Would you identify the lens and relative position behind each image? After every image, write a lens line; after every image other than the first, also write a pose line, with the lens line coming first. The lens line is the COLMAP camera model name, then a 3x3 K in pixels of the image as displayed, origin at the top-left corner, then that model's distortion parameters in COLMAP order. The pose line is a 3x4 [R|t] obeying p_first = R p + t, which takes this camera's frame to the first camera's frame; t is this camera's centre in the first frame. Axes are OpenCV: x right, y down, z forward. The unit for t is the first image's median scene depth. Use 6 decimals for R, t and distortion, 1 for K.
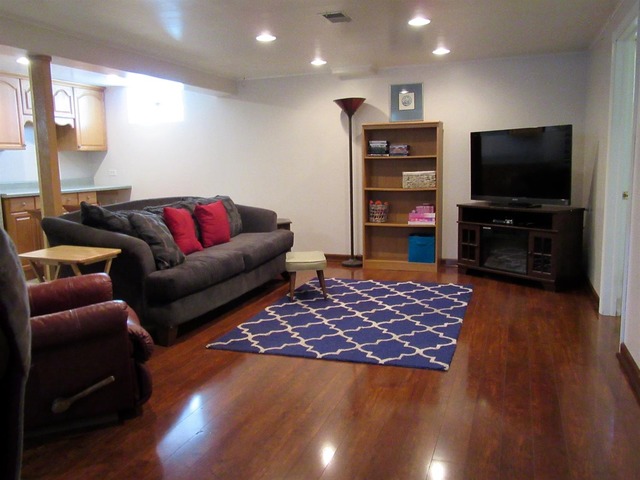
lens RADIAL K [[558.0, 0, 320.0], [0, 558.0, 240.0], [0, 0, 1]] dist [0.005291, 0.003245]
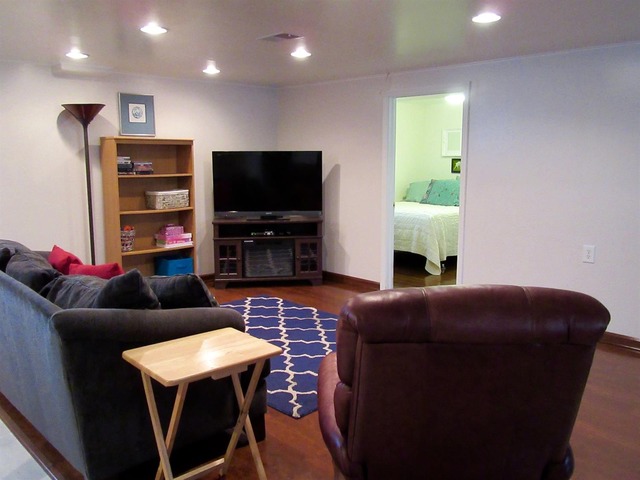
lens RADIAL K [[558.0, 0, 320.0], [0, 558.0, 240.0], [0, 0, 1]] dist [0.005291, 0.003245]
pose [[0.441923, -0.114102, 0.889767, -0.569508], [0.115970, 0.990821, 0.069461, -0.078493], [-0.889525, 0.072490, 0.451099, 0.365744]]
